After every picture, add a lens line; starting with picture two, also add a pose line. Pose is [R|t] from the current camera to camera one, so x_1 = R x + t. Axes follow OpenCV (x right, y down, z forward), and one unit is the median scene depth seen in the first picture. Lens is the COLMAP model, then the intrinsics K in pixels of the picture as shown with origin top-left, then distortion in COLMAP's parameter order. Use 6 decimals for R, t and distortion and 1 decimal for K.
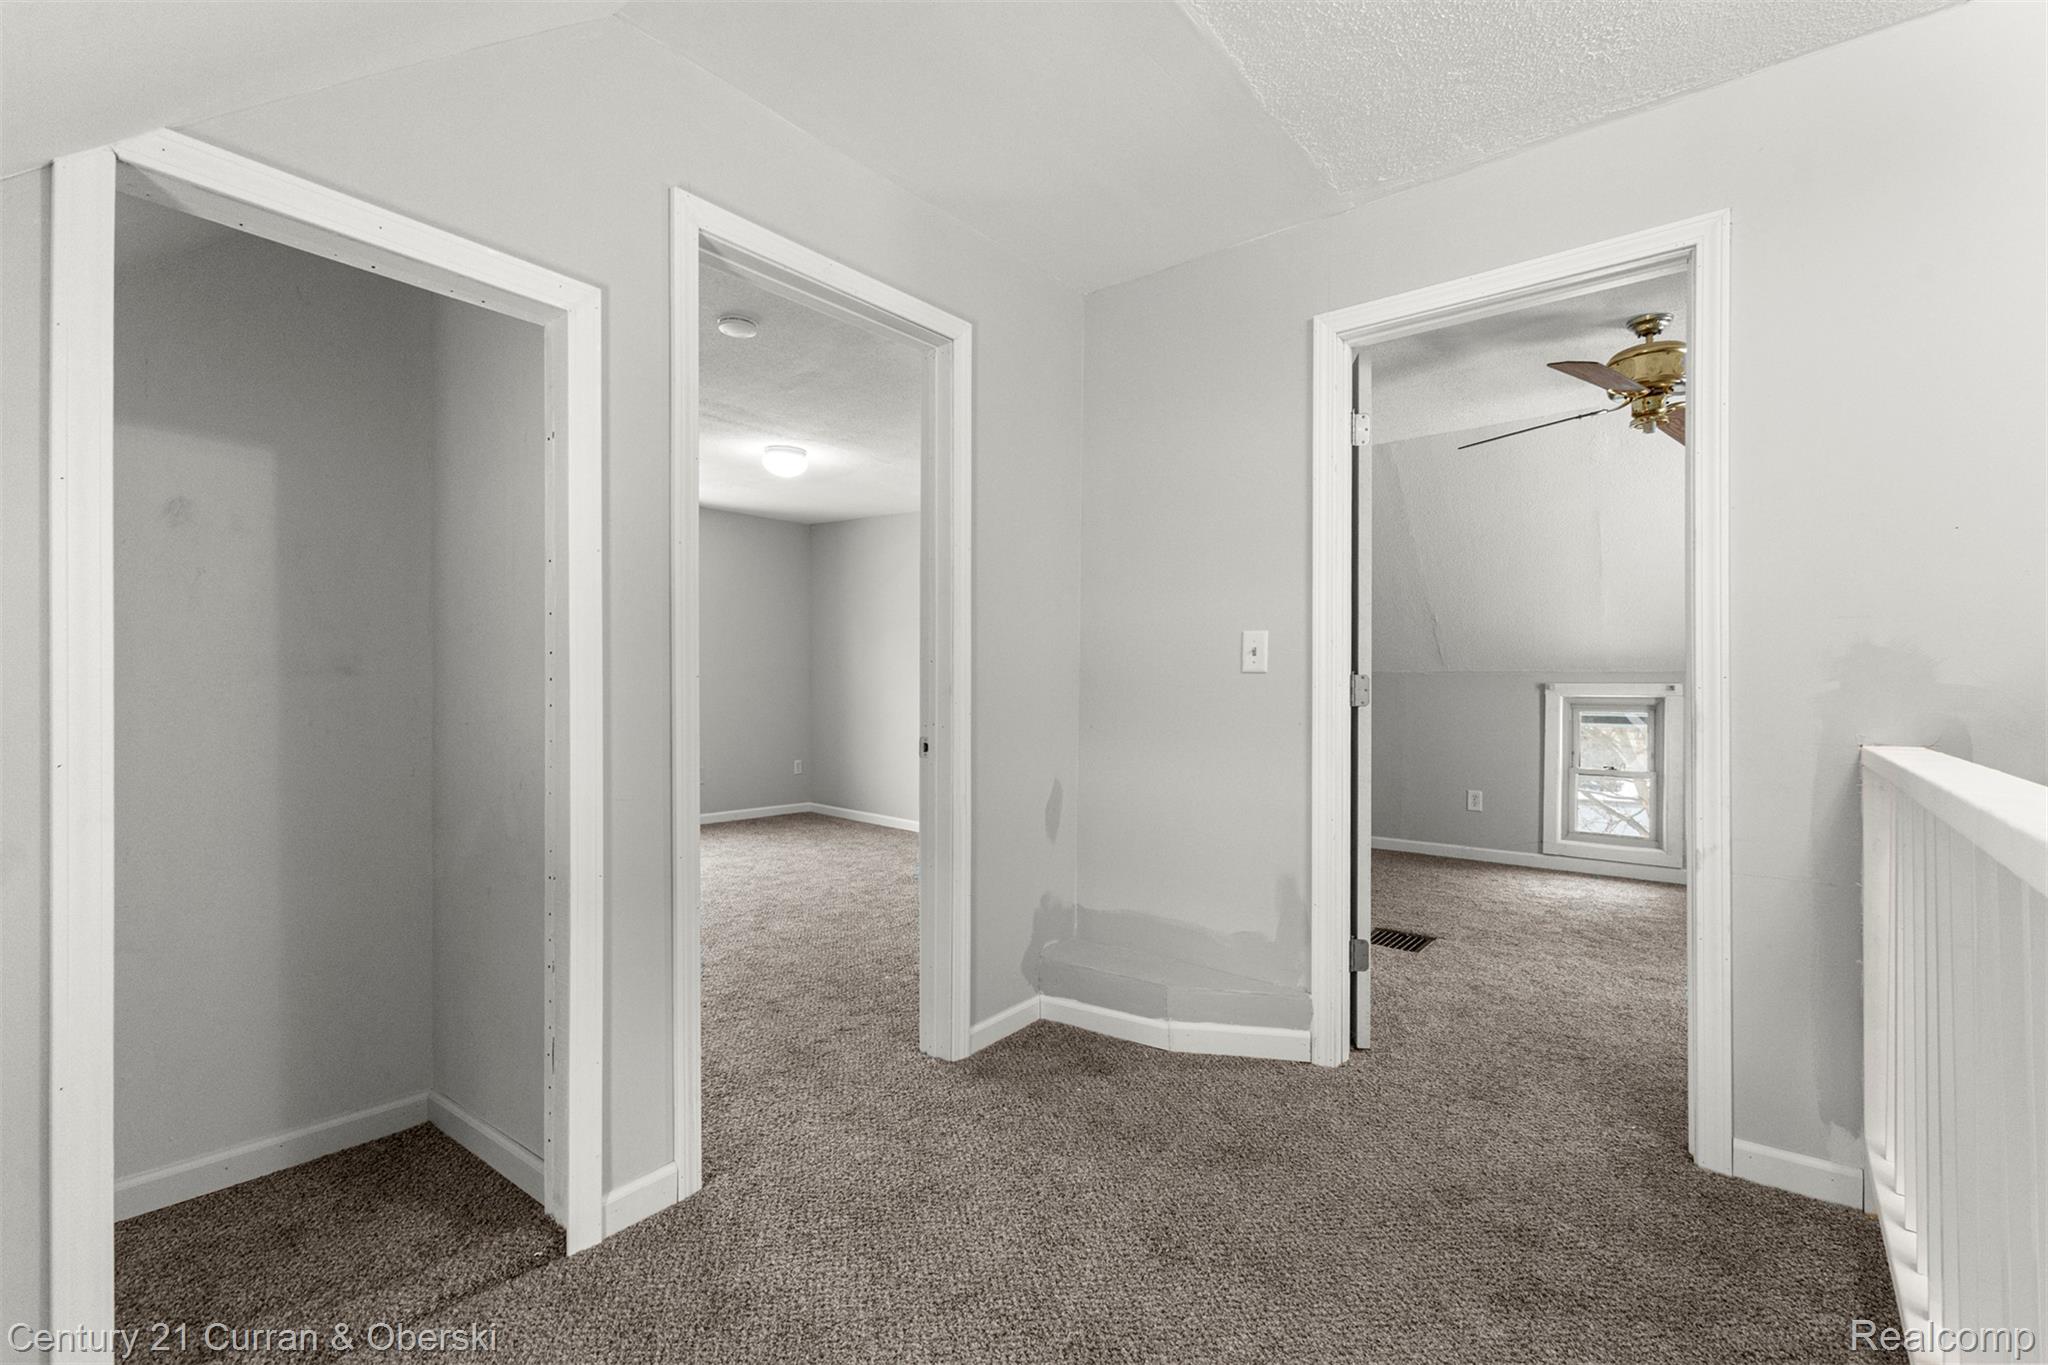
lens RADIAL K [[891.5, 0, 1007.2], [0, 891.5, 677.6], [0, 0, 1]] dist [-0.007102, 0.000748]
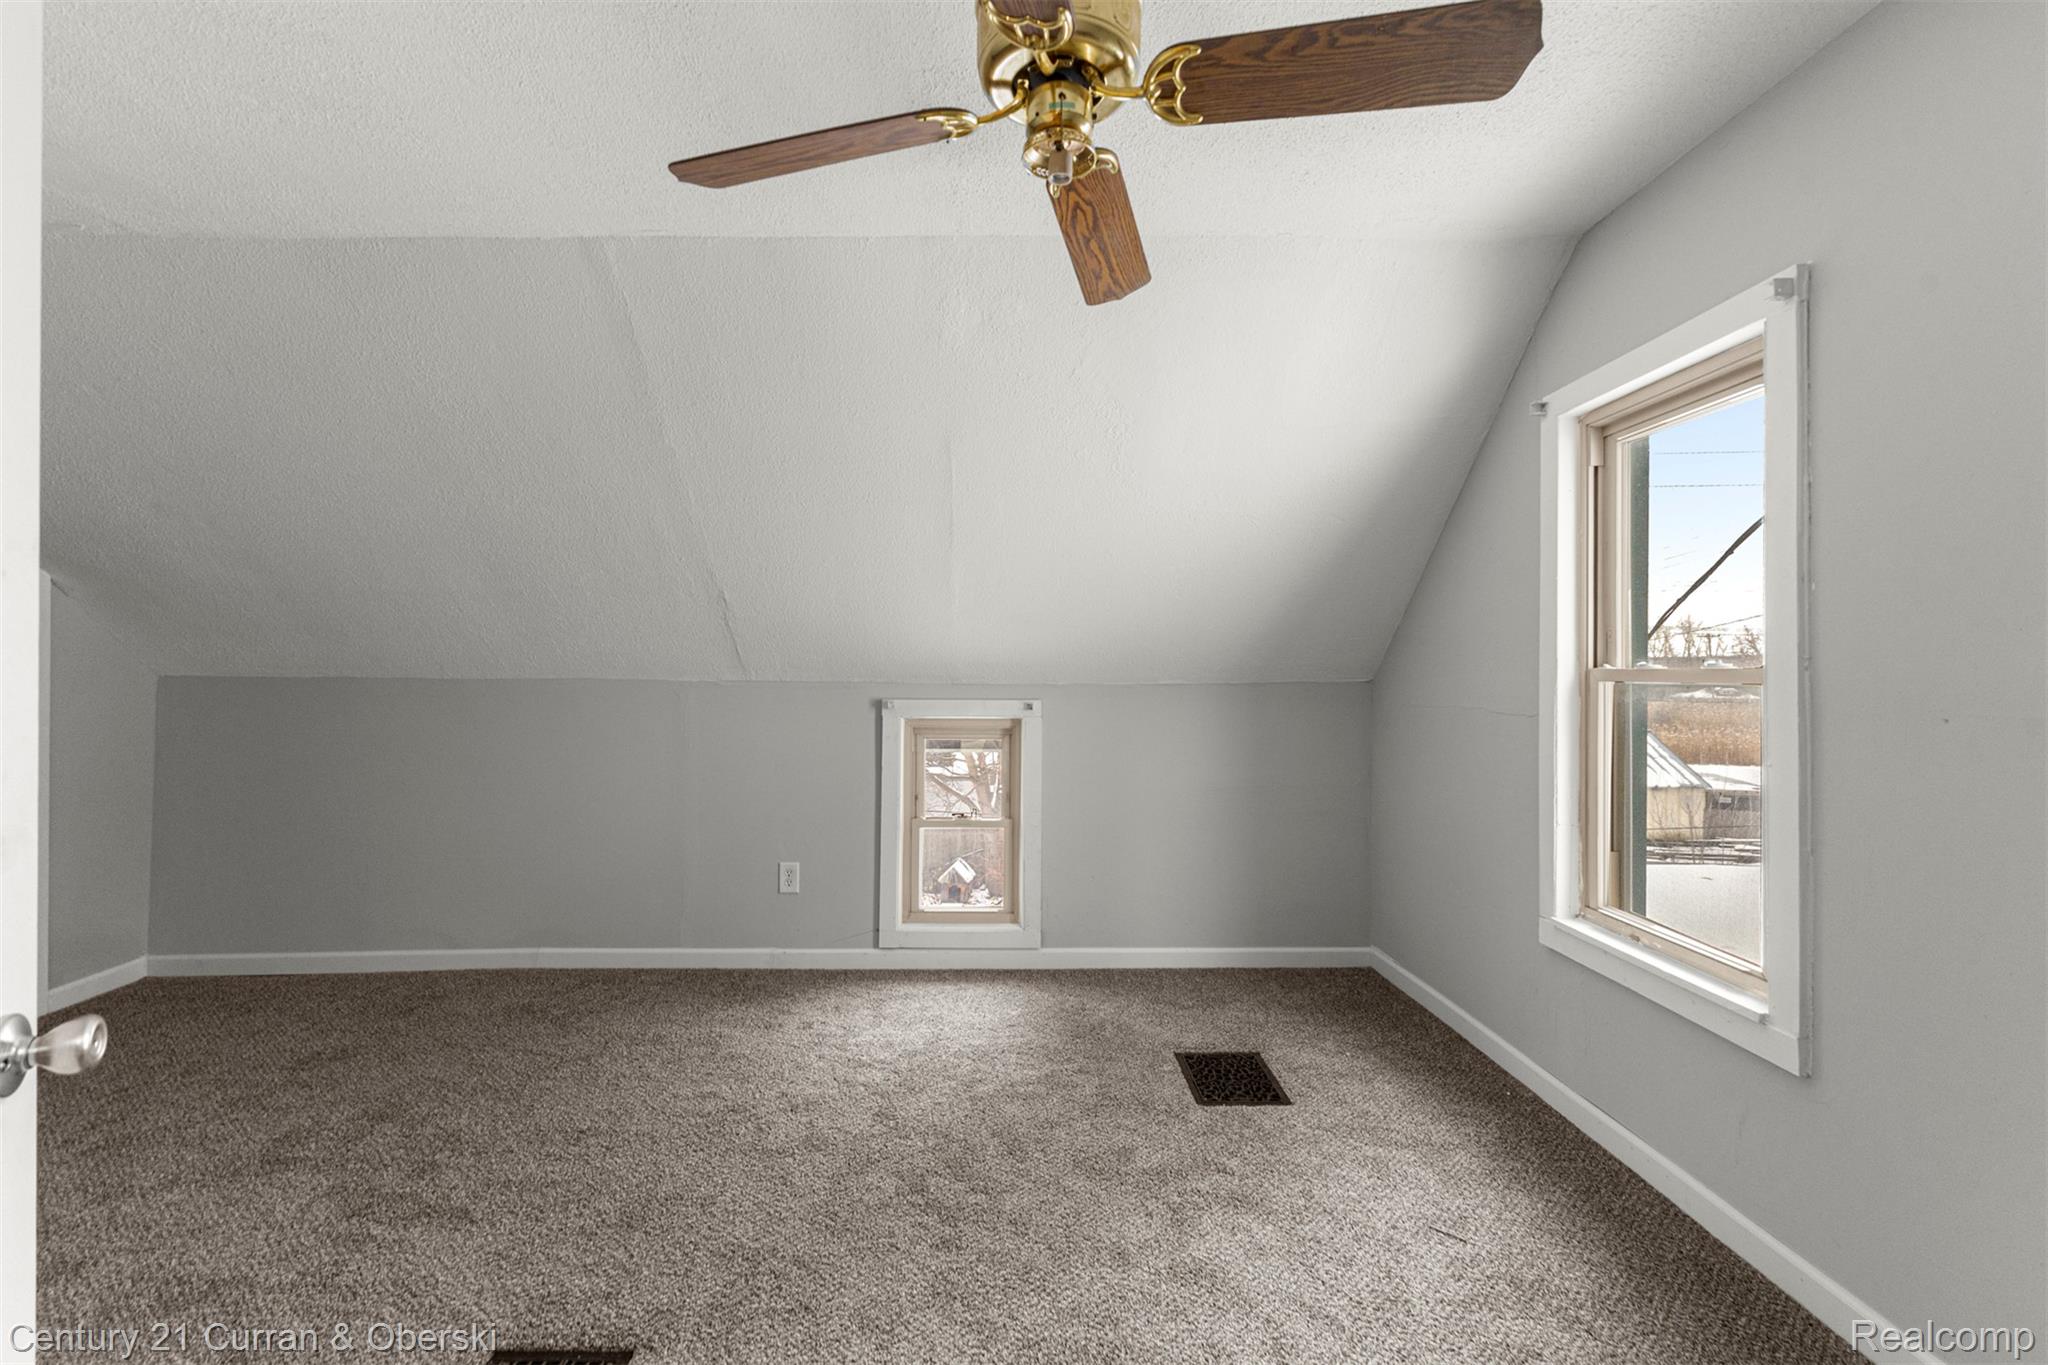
lens RADIAL K [[891.5, 0, 1017.5], [0, 891.5, 674.1], [0, 0, 1]] dist [-0.007102, 0.000748]
pose [[0.779827, -0.003892, 0.625983, 0.255098], [-0.002004, 0.999960, 0.008714, -0.020381], [-0.625992, -0.008050, 0.779788, 0.396103]]
